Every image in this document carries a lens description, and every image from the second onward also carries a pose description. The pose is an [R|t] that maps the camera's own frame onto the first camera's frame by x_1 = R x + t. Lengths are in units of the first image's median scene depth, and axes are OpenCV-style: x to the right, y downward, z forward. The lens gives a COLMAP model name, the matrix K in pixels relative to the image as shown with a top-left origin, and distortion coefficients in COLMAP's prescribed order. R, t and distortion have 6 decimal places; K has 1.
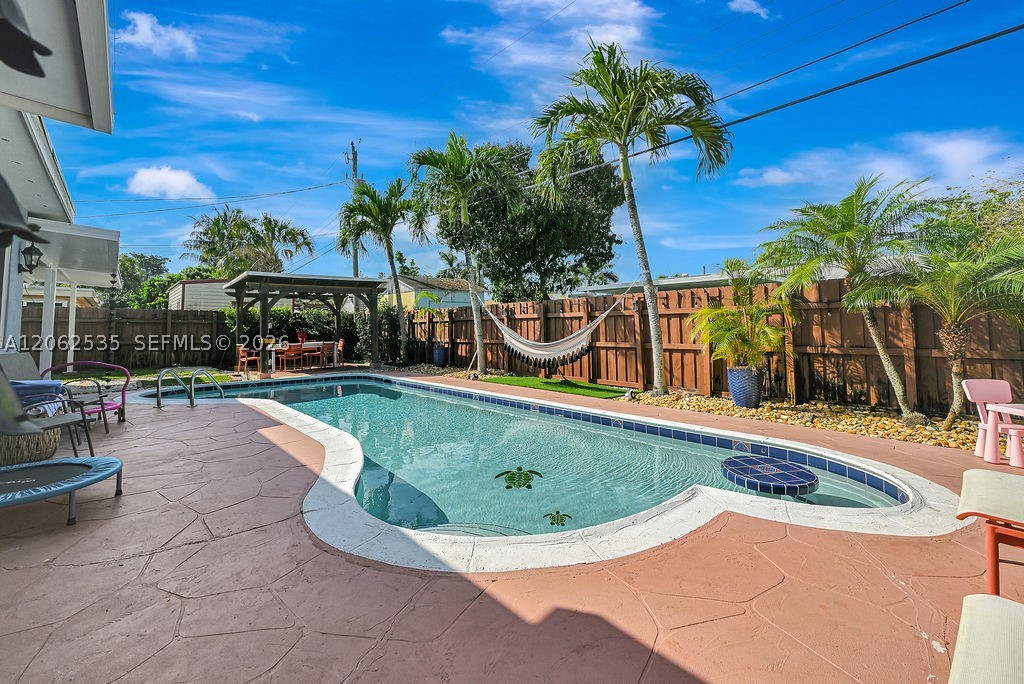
lens RADIAL K [[408.5, 0, 509.0], [0, 408.5, 333.7], [0, 0, 1]] dist [-0.000648, 0.000347]
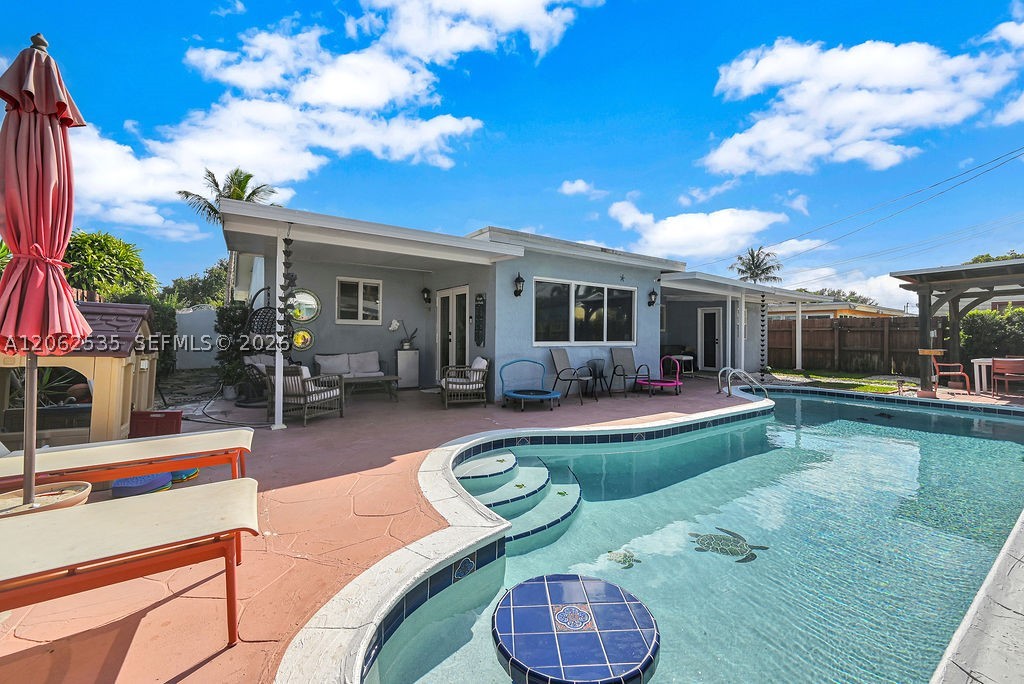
lens RADIAL K [[408.5, 0, 509.0], [0, 408.5, 333.7], [0, 0, 1]] dist [-0.000648, 0.000347]
pose [[-0.157662, -0.009275, -0.987450, 0.341818], [-0.011560, 0.999905, -0.007546, -0.000829], [0.987425, 0.010225, -0.157754, 0.301841]]
